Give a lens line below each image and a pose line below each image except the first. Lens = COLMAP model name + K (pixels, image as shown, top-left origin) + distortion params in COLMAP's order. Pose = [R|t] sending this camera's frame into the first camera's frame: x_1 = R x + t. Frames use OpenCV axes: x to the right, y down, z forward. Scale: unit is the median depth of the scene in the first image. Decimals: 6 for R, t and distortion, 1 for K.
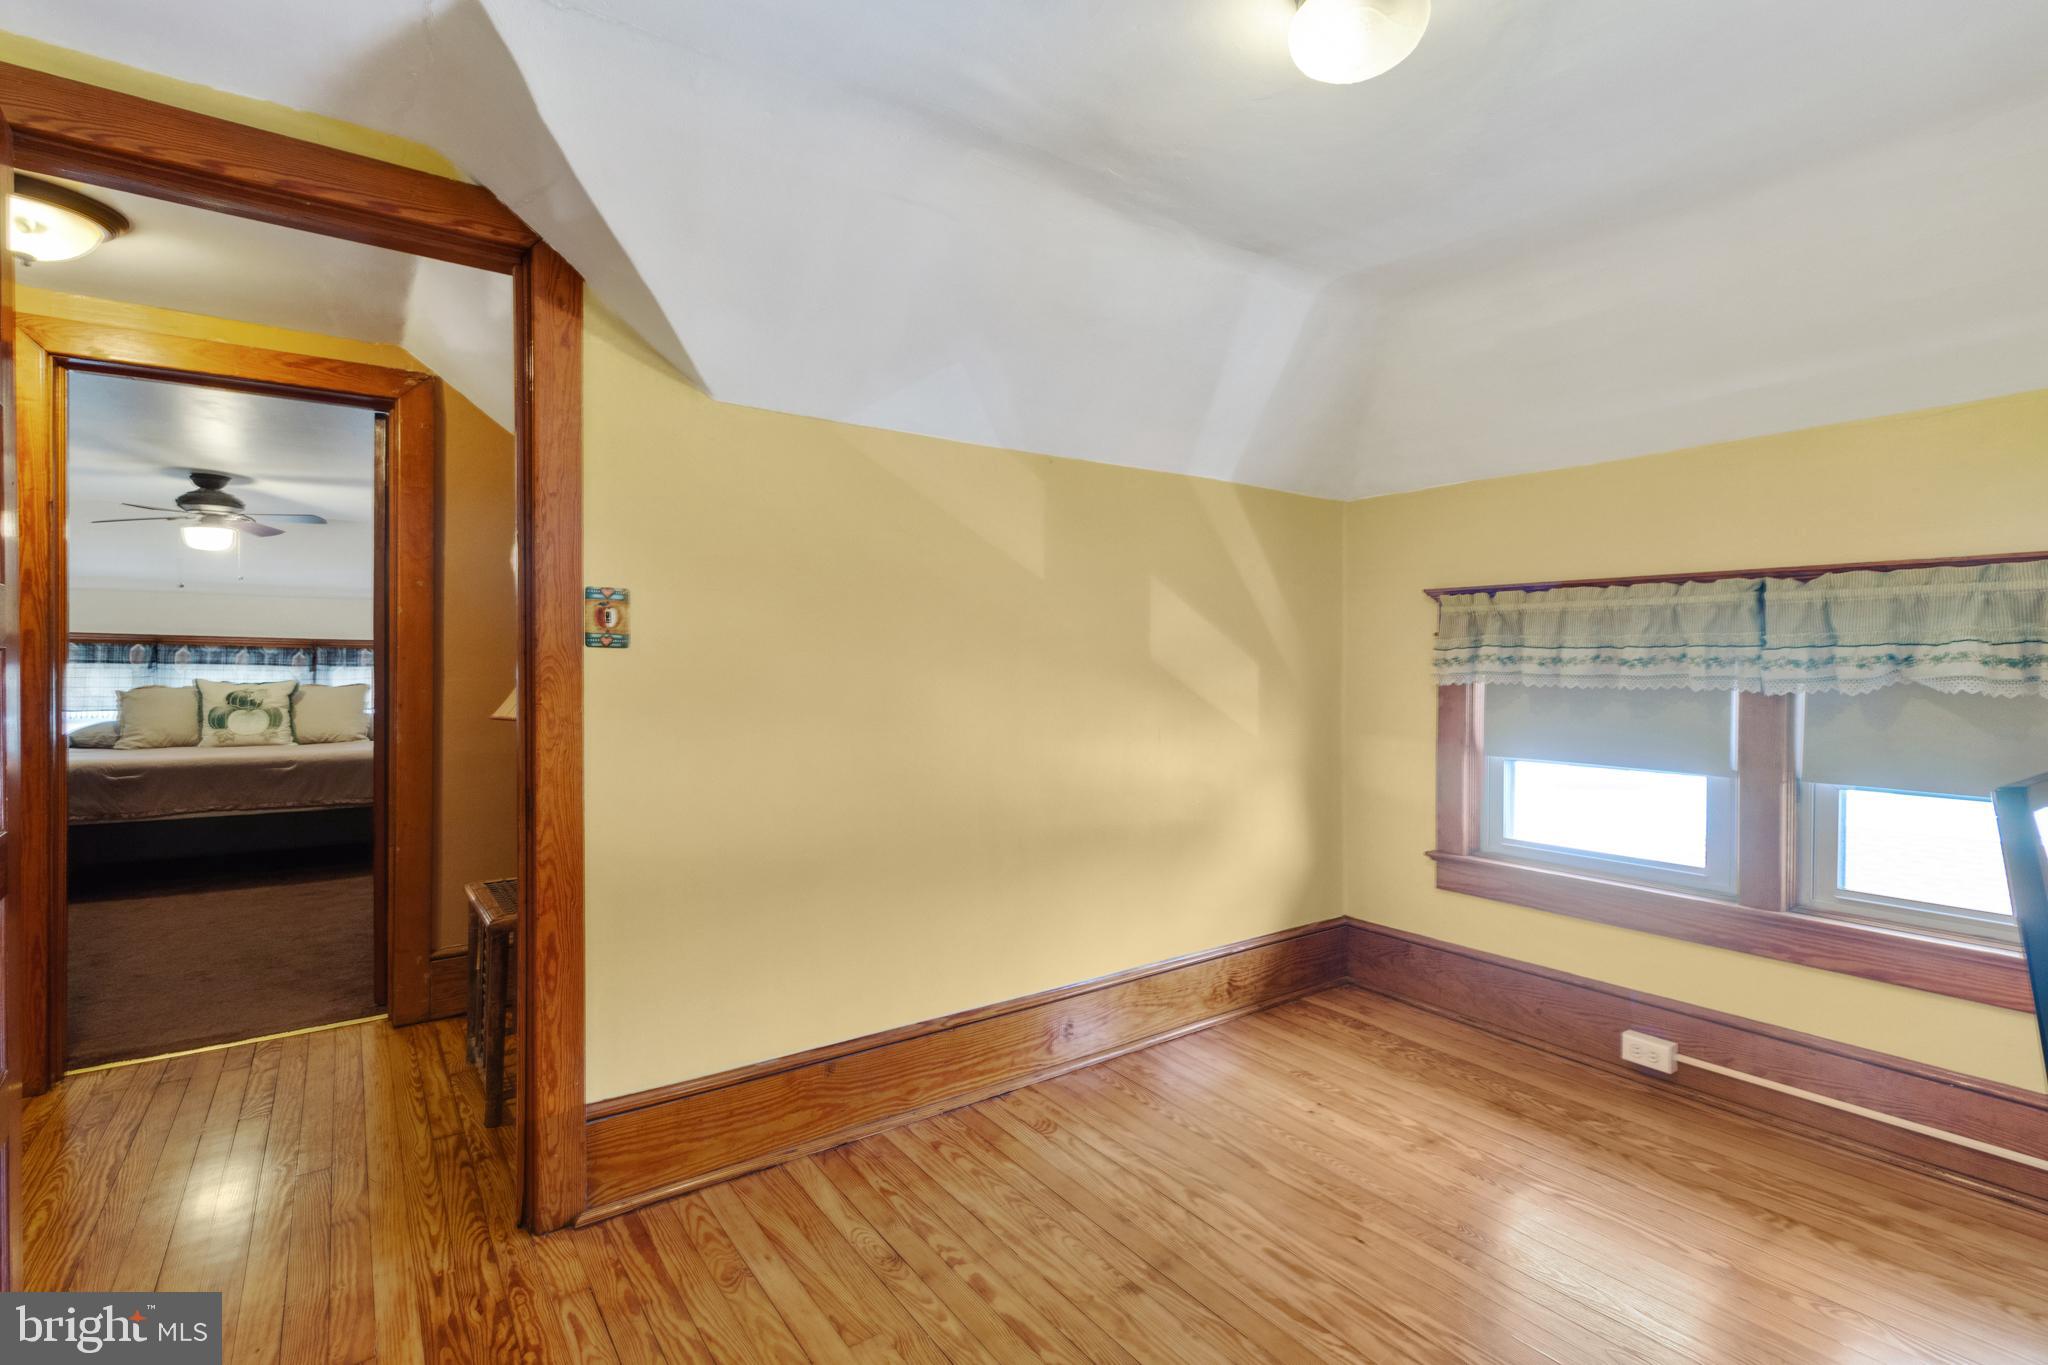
lens RADIAL K [[941.0, 0, 1024.0], [0, 941.0, 682.5], [0, 0, 1]] dist [0.000796, 0.000382]
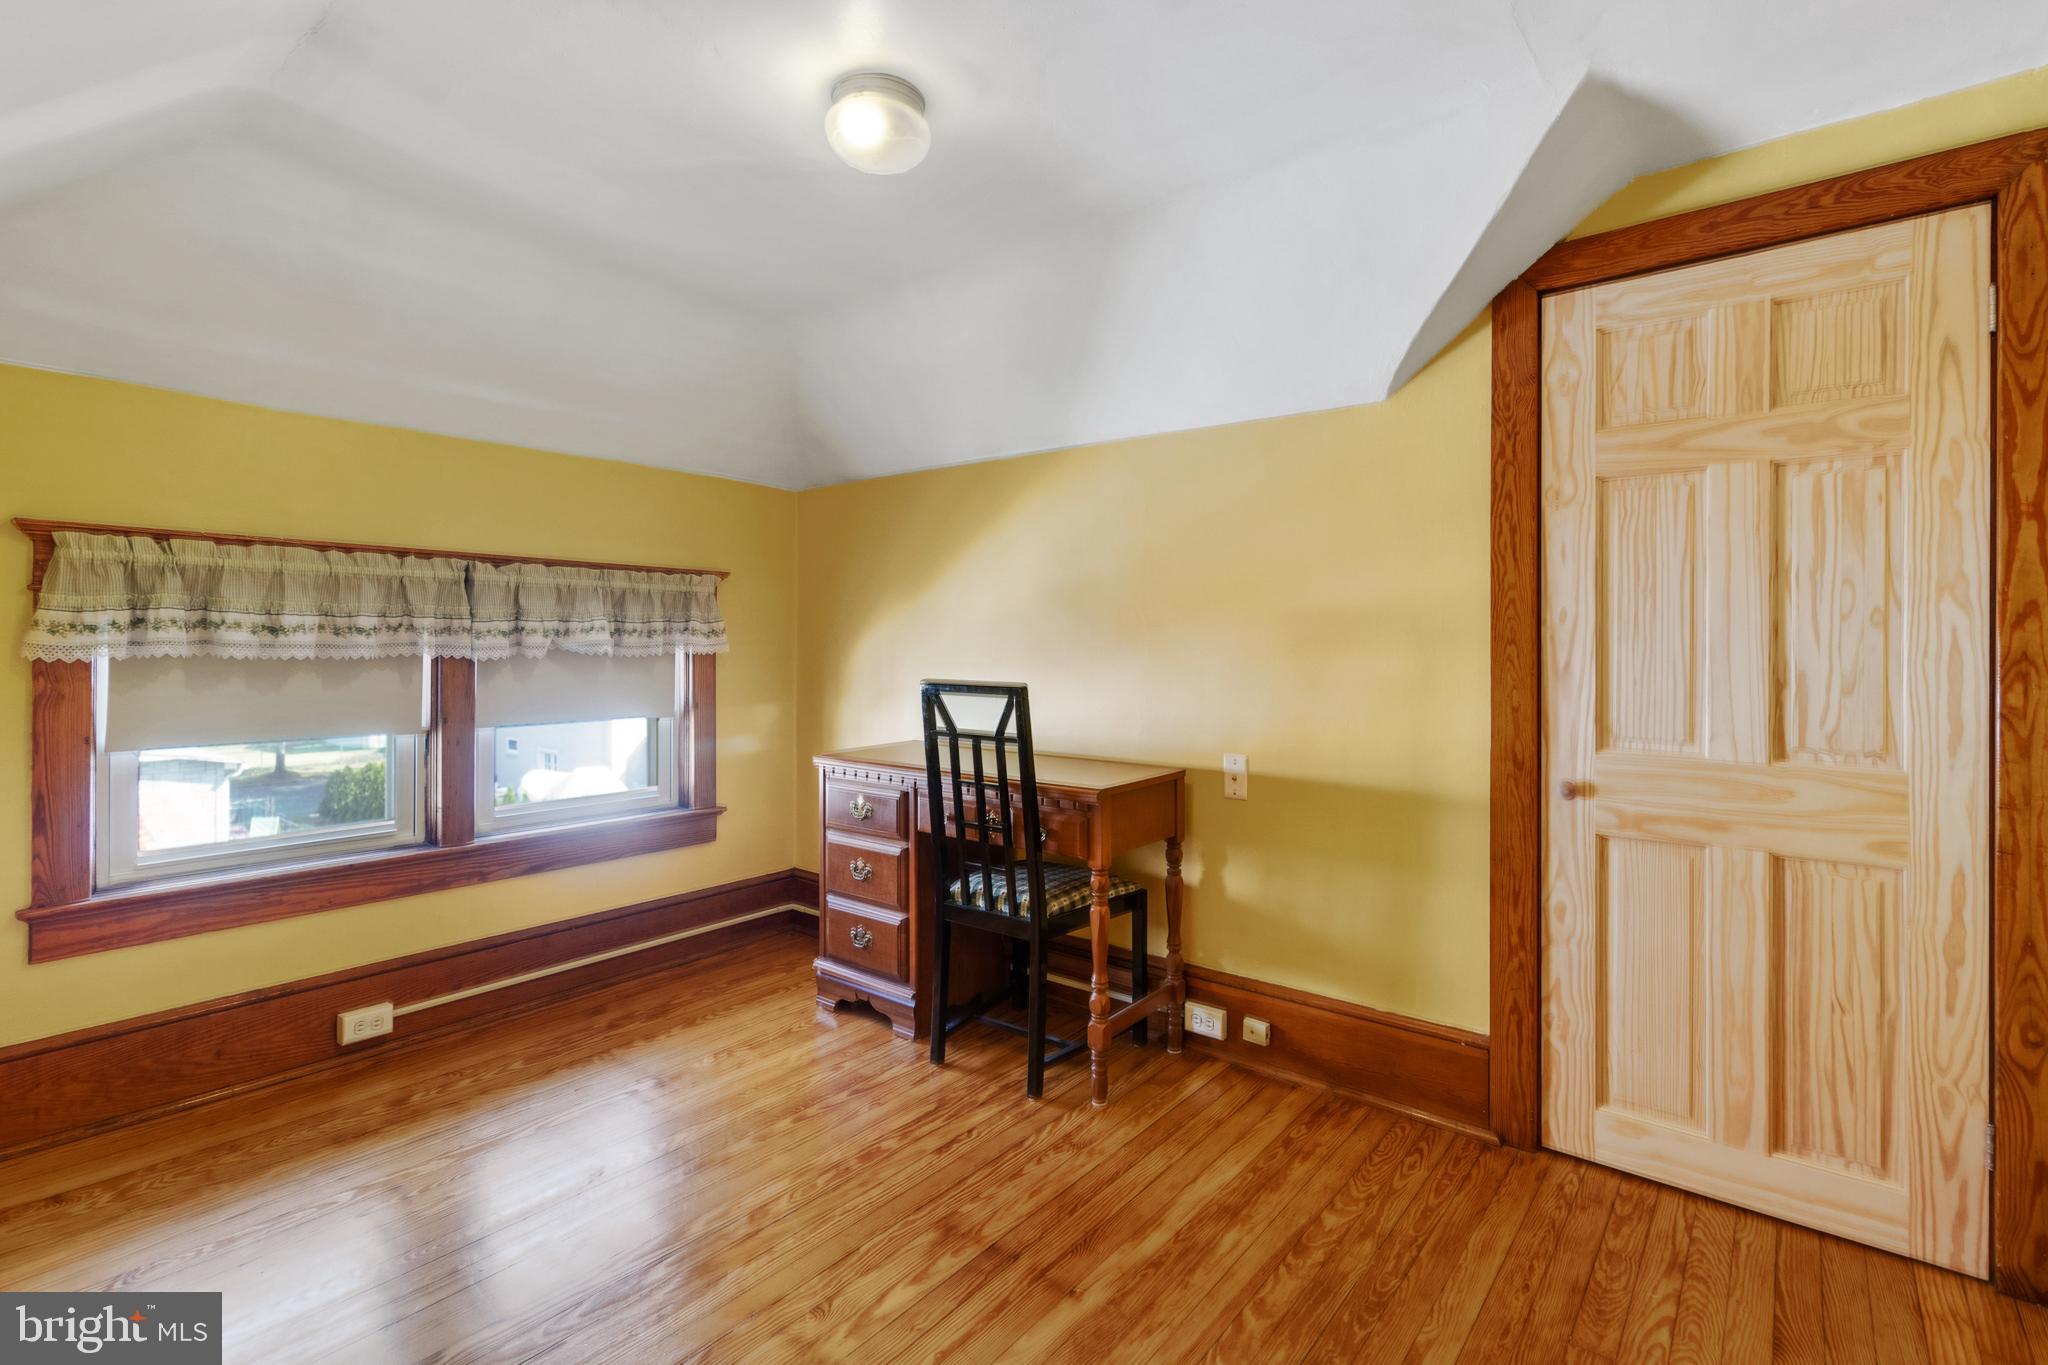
lens RADIAL K [[967.4, 0, 1025.0], [0, 967.4, 624.4], [0, 0, 1]] dist [0.012223, 0.000150]
pose [[-0.272565, 0.010131, 0.962084, -0.496302], [0.009654, 0.999923, -0.007794, -0.012859], [-0.962089, 0.007163, -0.272642, 0.581971]]
